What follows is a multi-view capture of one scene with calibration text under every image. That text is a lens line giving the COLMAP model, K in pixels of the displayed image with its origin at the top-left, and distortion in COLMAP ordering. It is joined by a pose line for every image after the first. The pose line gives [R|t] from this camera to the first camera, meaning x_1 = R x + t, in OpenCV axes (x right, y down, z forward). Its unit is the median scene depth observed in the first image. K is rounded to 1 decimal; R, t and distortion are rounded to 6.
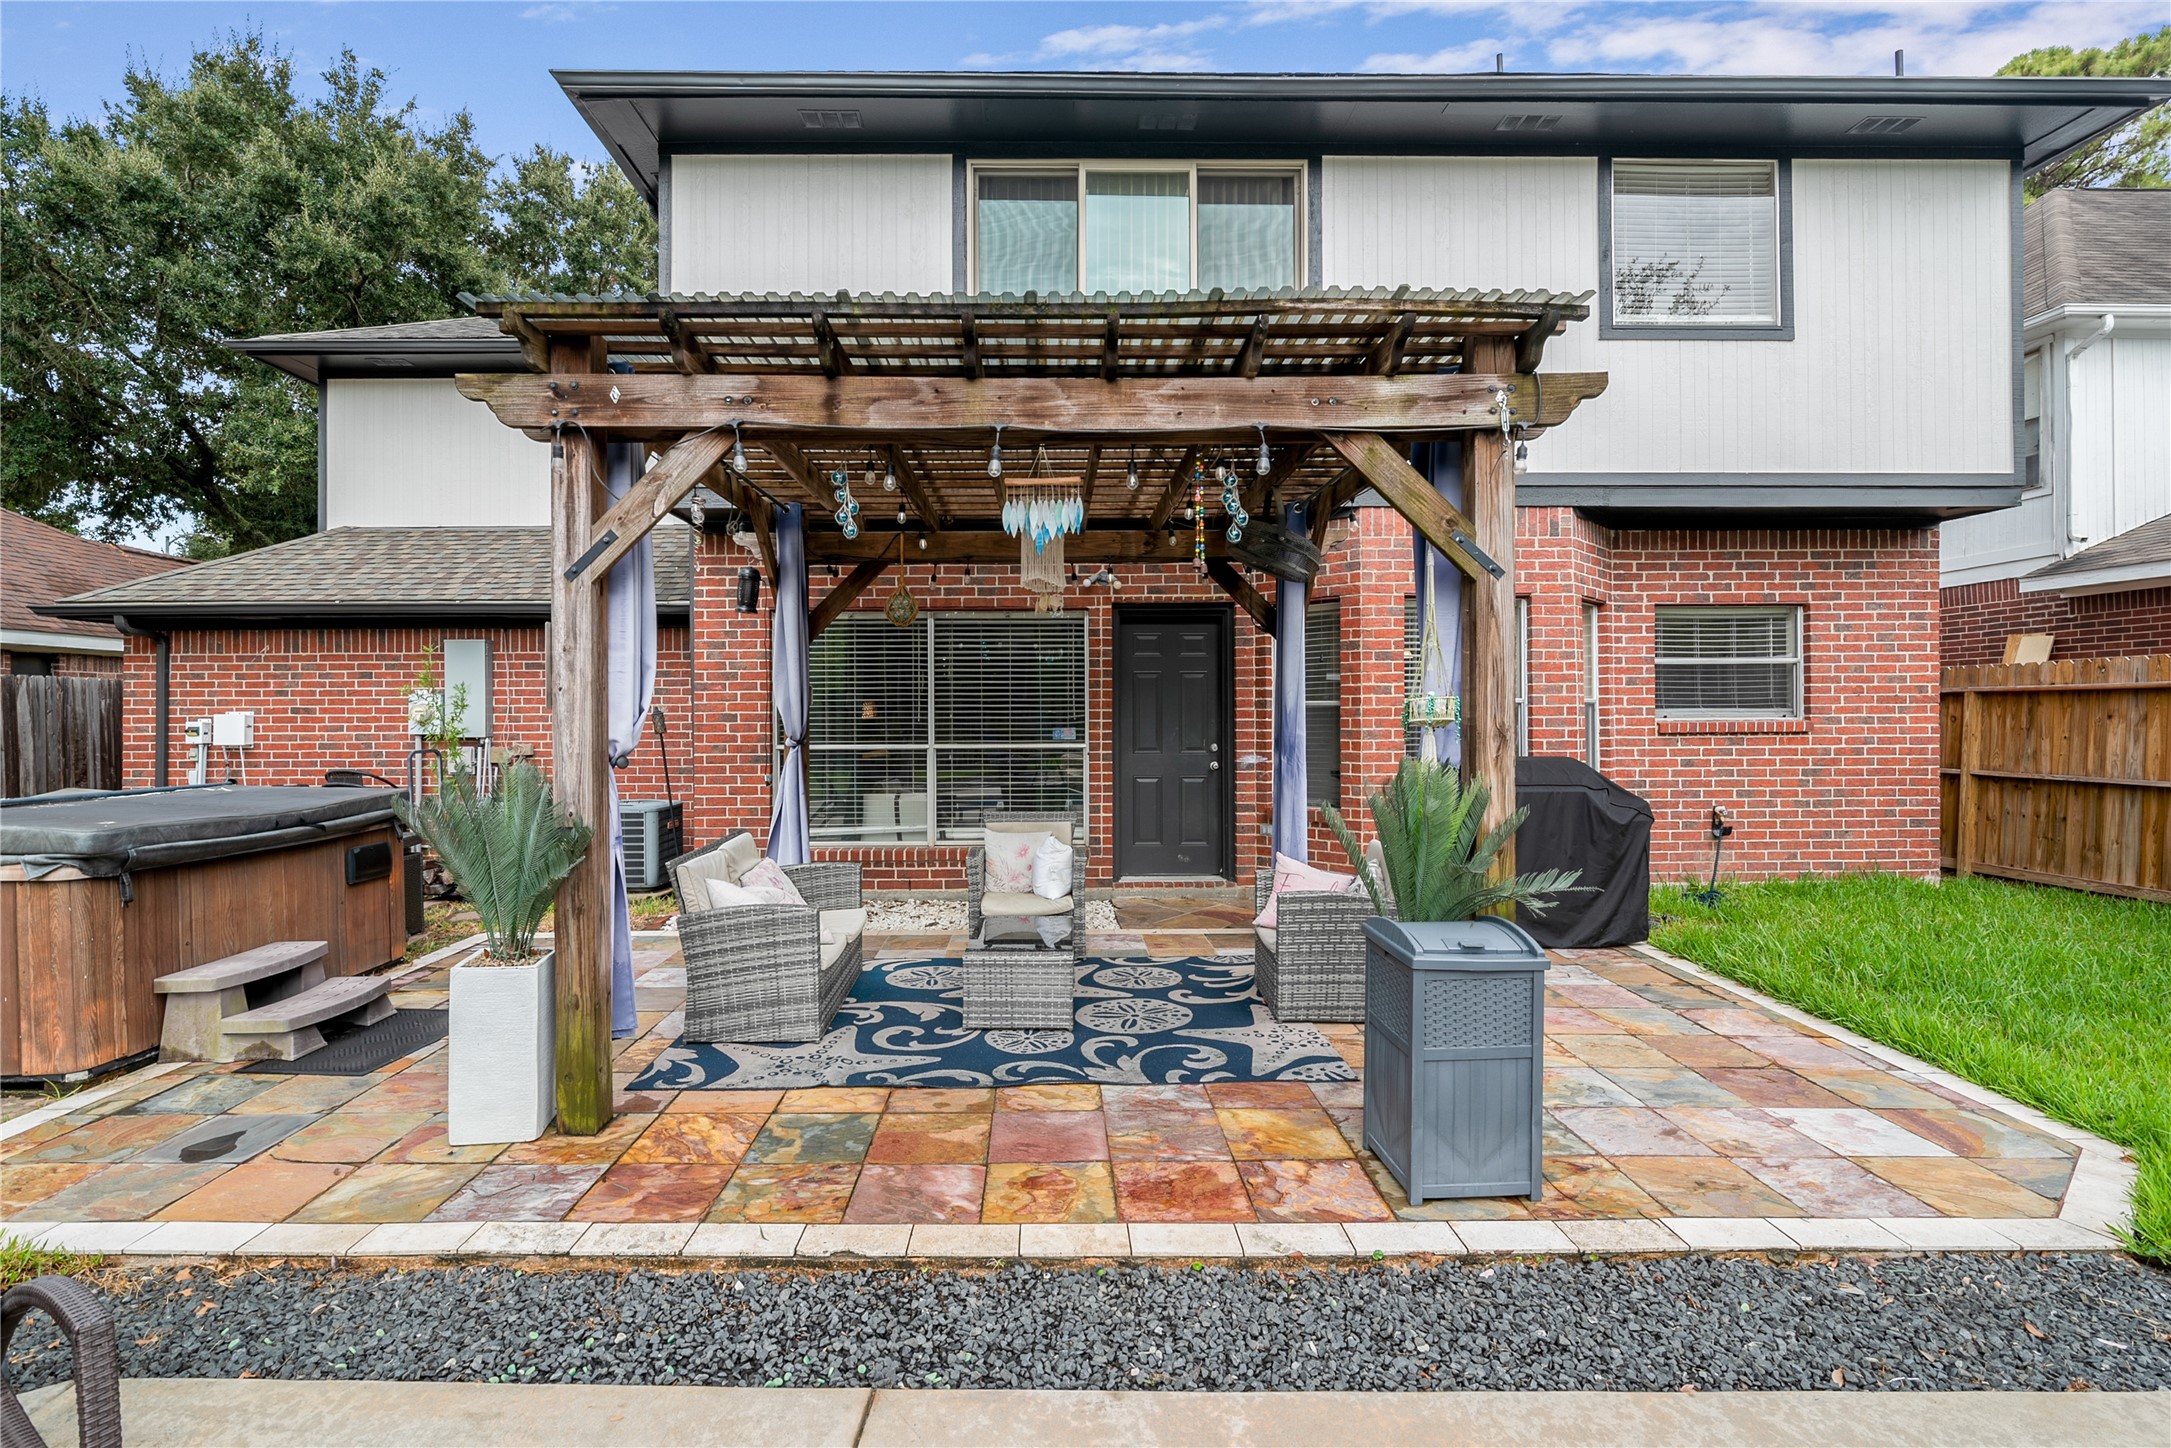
lens RADIAL K [[1001.0, 0, 1072.9], [0, 1001.0, 718.3], [0, 0, 1]] dist [-0.007750, -0.000004]
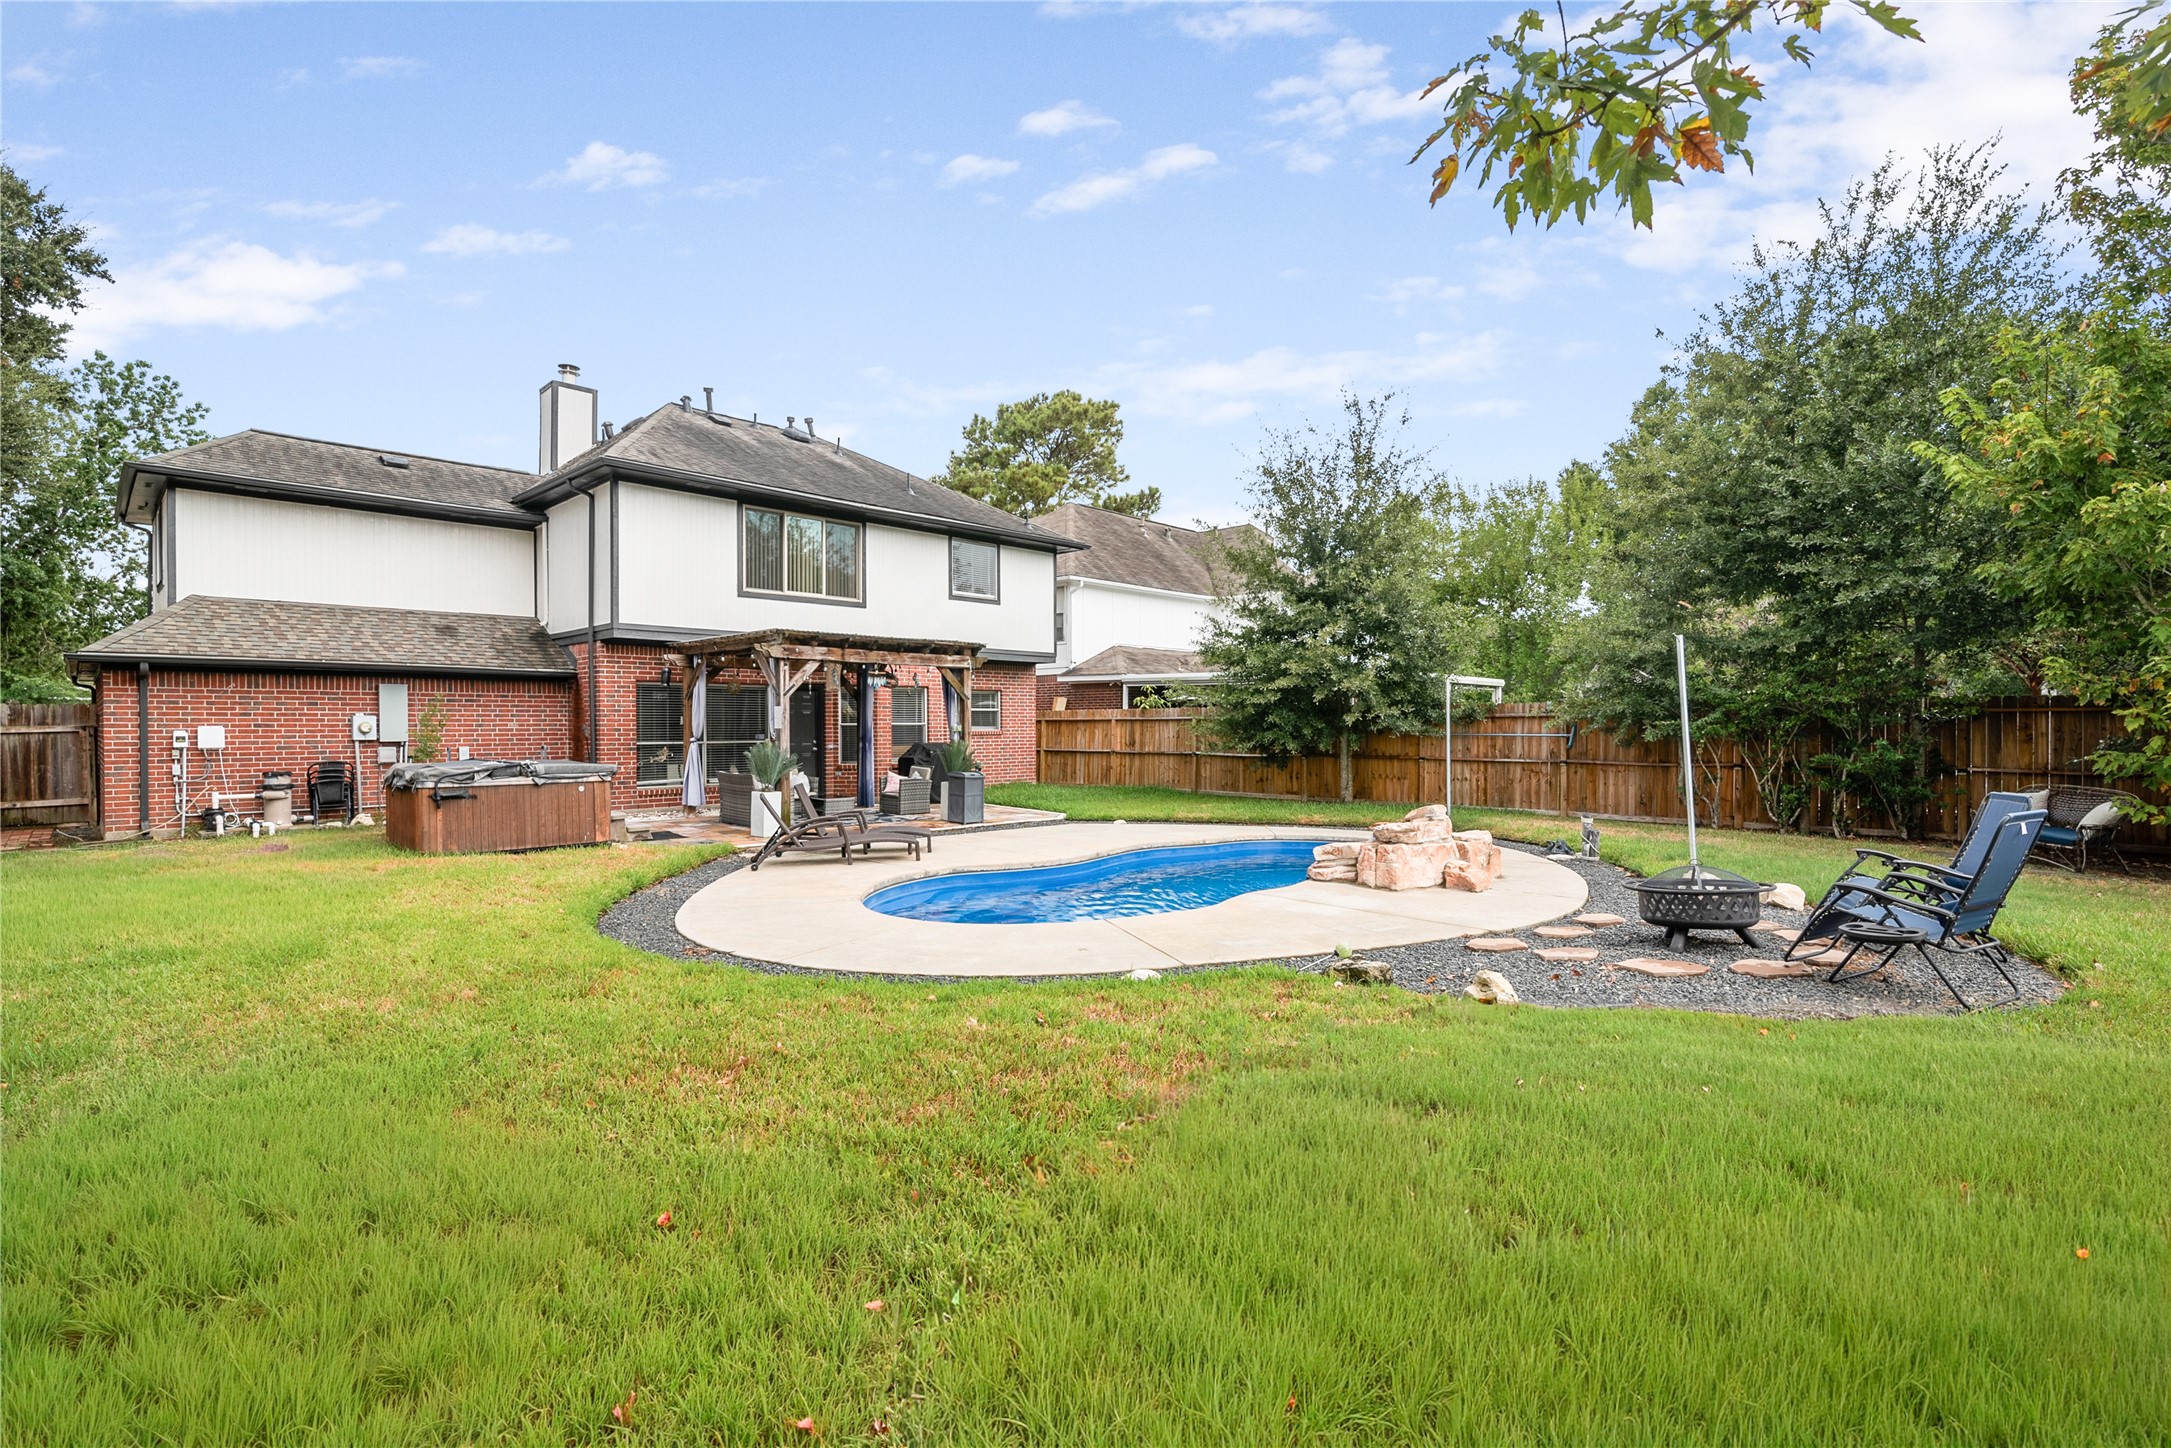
lens RADIAL K [[1001.0, 0, 1073.5], [0, 1001.0, 732.1], [0, 0, 1]] dist [-0.007750, -0.000004]
pose [[0.719486, -0.001988, 0.694505, -1.122329], [-0.000857, 0.999993, 0.003750, -0.004815], [-0.694507, -0.003293, 0.719479, -1.226532]]
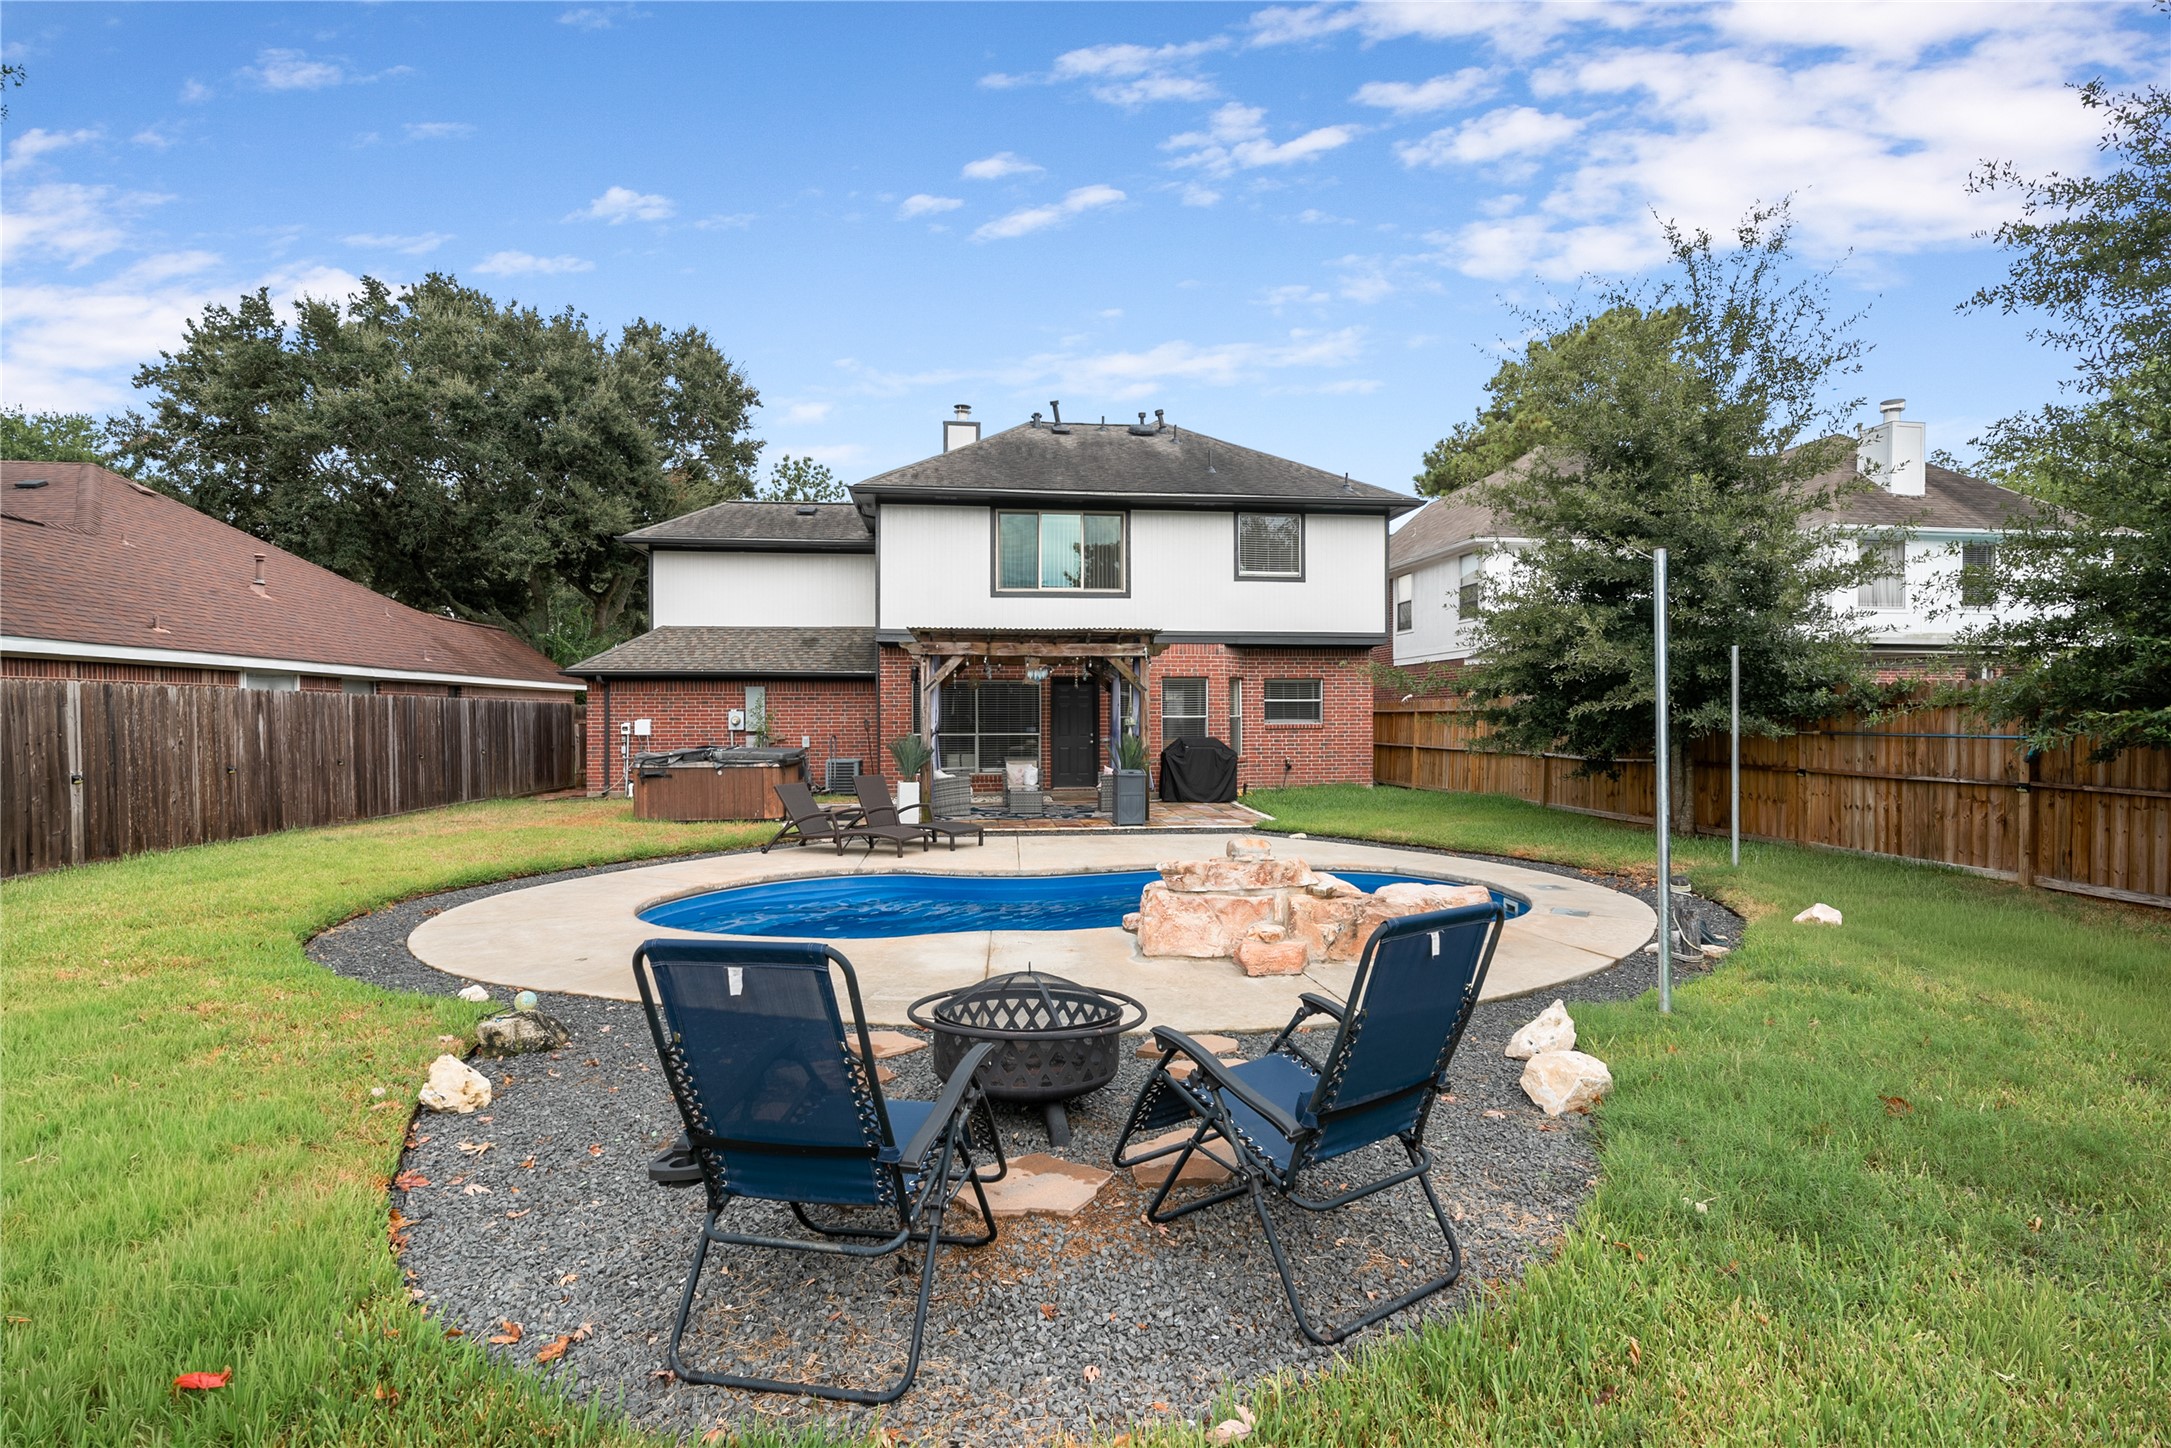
lens RADIAL K [[1001.0, 0, 1088.0], [0, 1001.0, 720.4], [0, 0, 1]] dist [-0.007750, -0.000004]
pose [[0.995454, 0.001274, 0.095239, -0.103188], [-0.001436, 0.999998, 0.001637, -0.010733], [-0.095236, -0.001767, 0.995453, -1.477388]]
